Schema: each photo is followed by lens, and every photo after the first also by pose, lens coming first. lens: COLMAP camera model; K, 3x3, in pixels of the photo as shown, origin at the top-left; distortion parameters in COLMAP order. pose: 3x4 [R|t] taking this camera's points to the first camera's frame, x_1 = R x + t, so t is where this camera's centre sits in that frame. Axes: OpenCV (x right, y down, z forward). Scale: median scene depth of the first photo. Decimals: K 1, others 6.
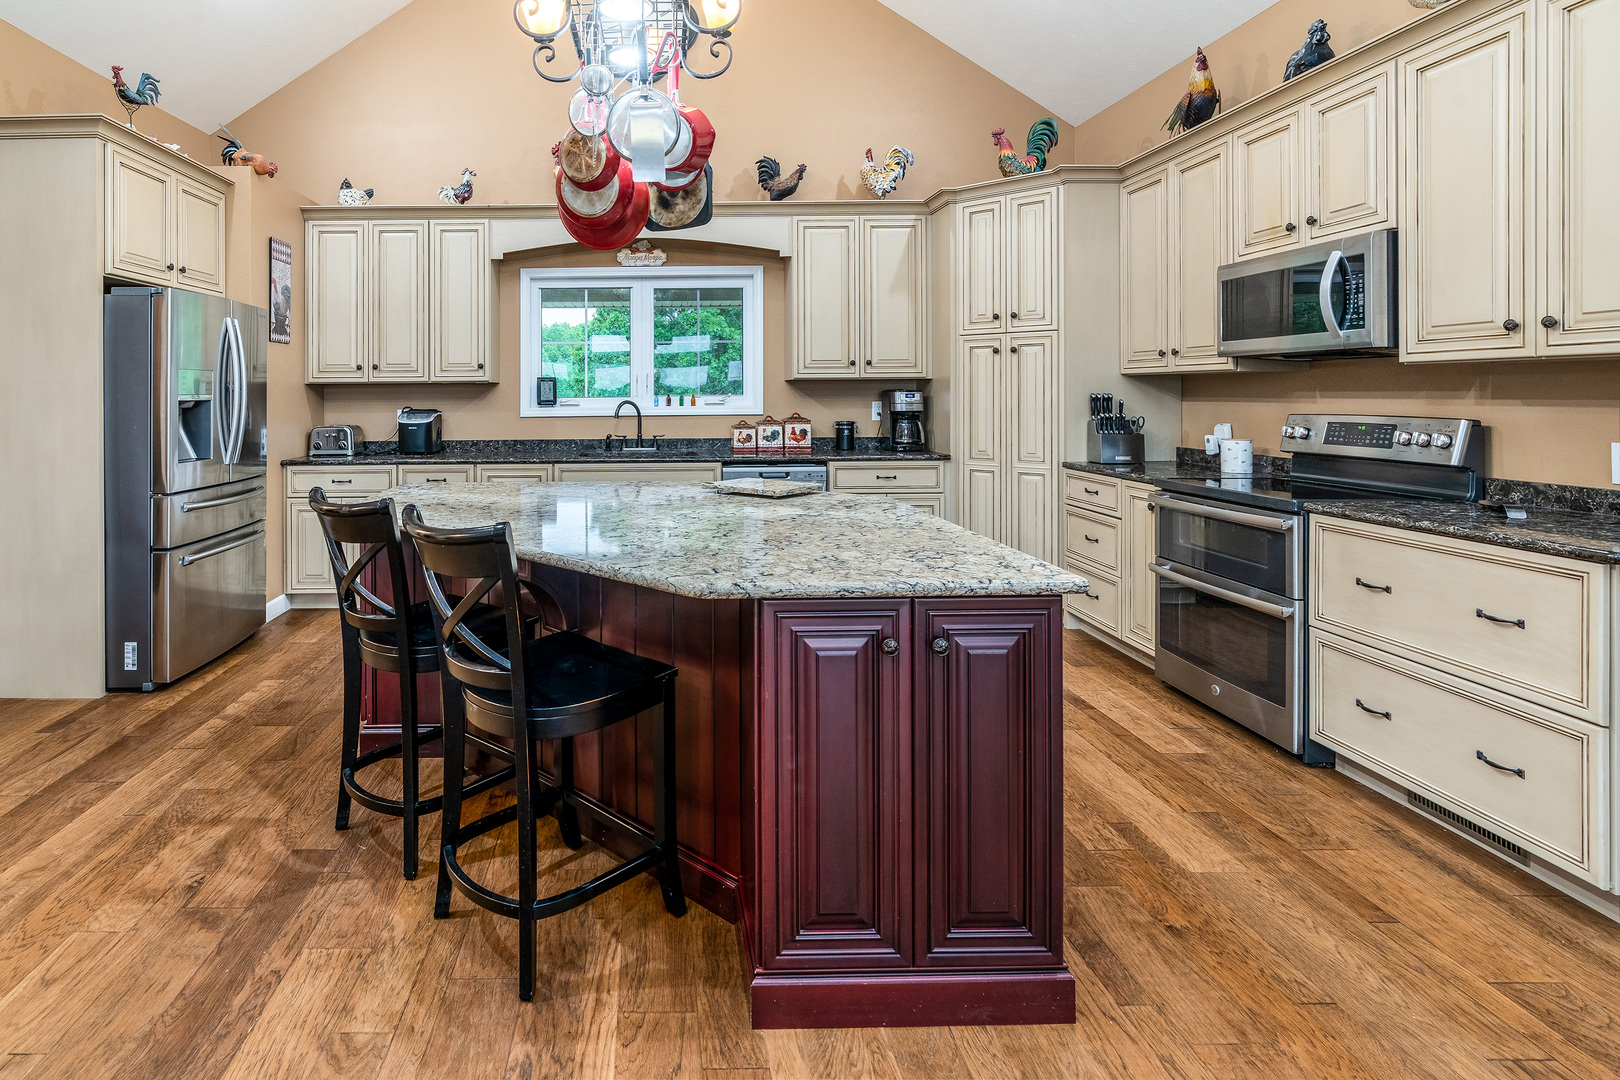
lens RADIAL K [[786.8, 0, 664.2], [0, 786.8, 389.4], [0, 0, 1]] dist [-0.001797, 0.000069]
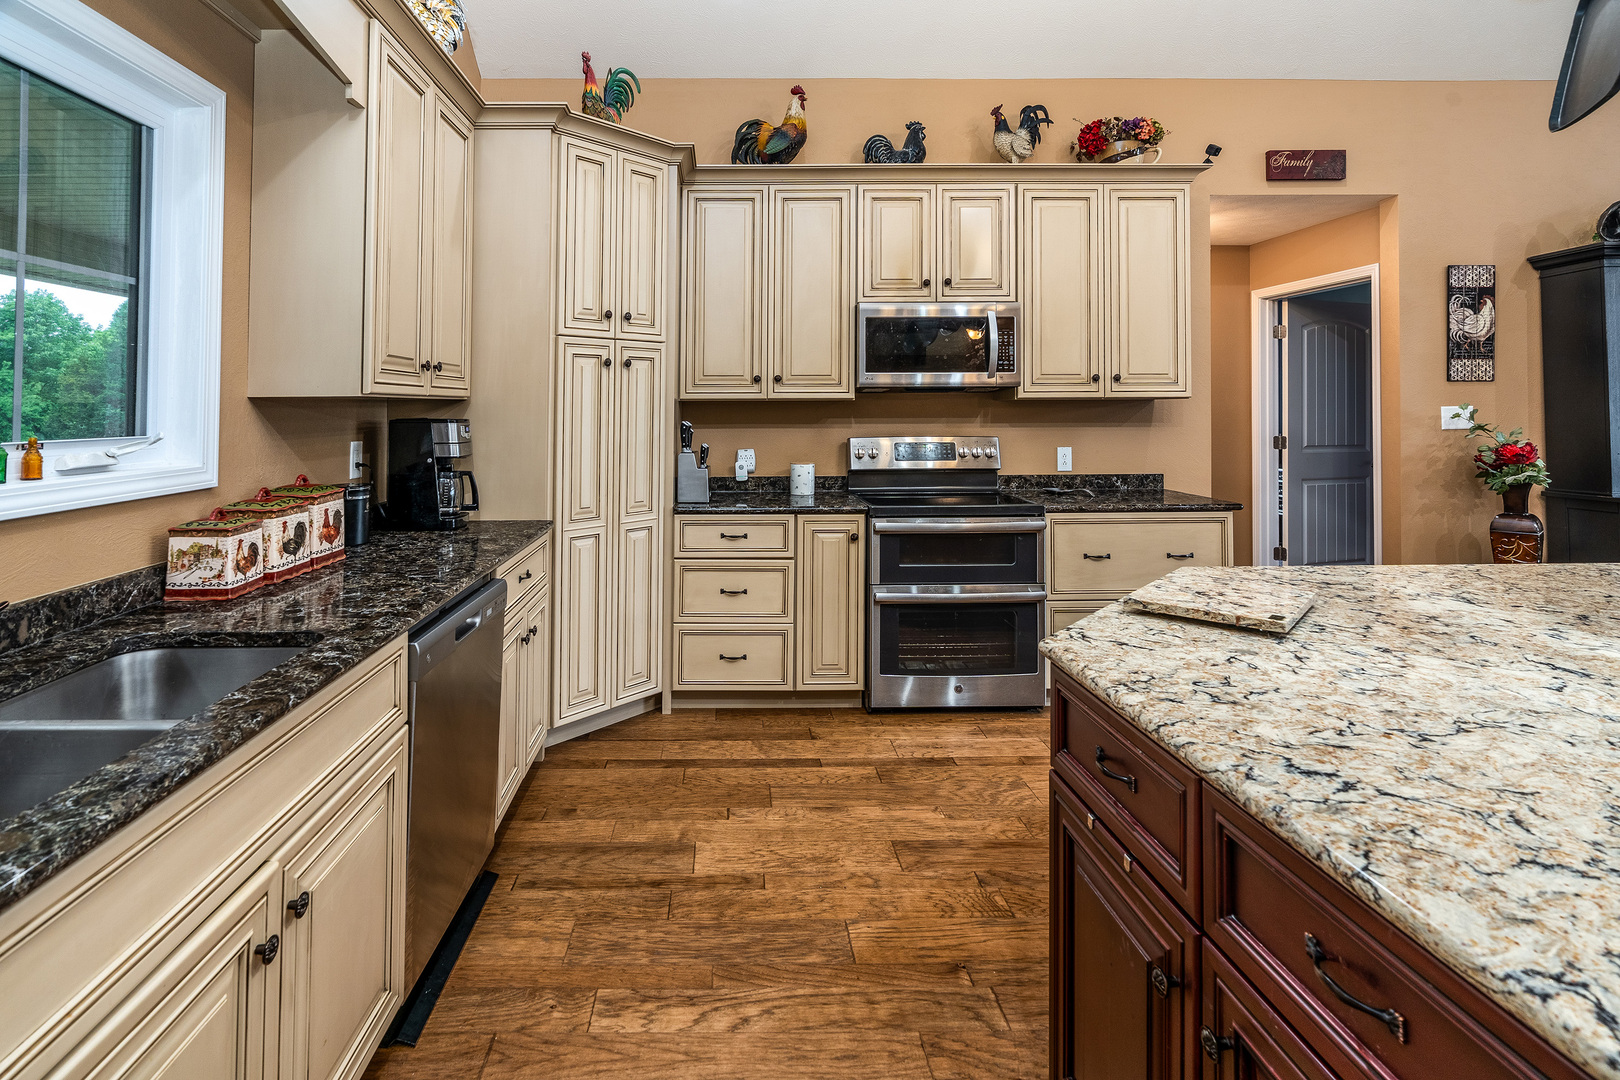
lens RADIAL K [[799.7, 0, 706.3], [0, 799.7, 392.1], [0, 0, 1]] dist [-0.002084, -0.000258]
pose [[0.014606, 0.025705, 0.999563, -0.269870], [-0.000988, 0.999669, -0.025693, -0.003889], [-0.999893, -0.000613, 0.014626, 0.815257]]
